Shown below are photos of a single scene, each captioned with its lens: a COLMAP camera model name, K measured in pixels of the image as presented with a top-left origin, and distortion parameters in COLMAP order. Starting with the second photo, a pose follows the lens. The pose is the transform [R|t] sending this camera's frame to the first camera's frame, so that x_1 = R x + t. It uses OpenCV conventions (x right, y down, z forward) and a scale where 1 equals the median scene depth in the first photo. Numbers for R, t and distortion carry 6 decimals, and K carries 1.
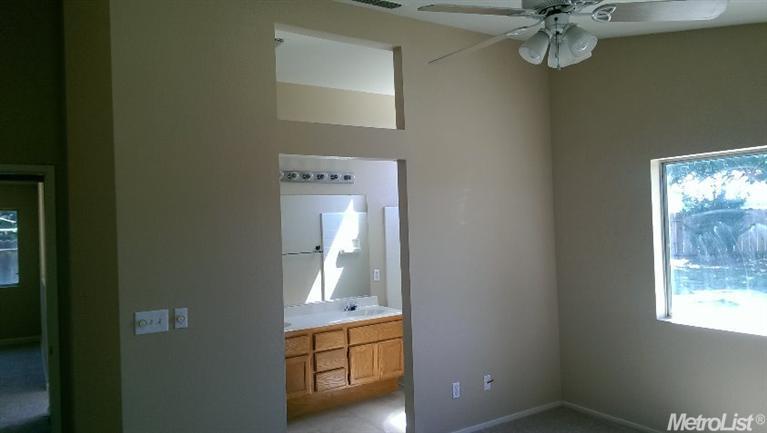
lens RADIAL K [[537.4, 0, 383.5], [0, 537.4, 216.5], [0, 0, 1]] dist [0.099813, -0.127946]
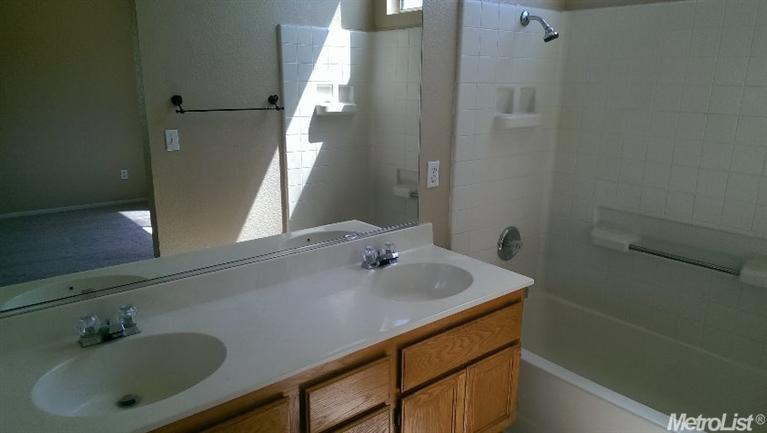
lens RADIAL K [[537.4, 0, 383.5], [0, 537.4, 216.5], [0, 0, 1]] dist [0.099813, -0.127946]
pose [[0.990468, 0.014071, 0.137026, -0.089763], [-0.048997, 0.965699, 0.254999, 0.031750], [-0.128738, -0.259282, 0.957183, 0.513139]]
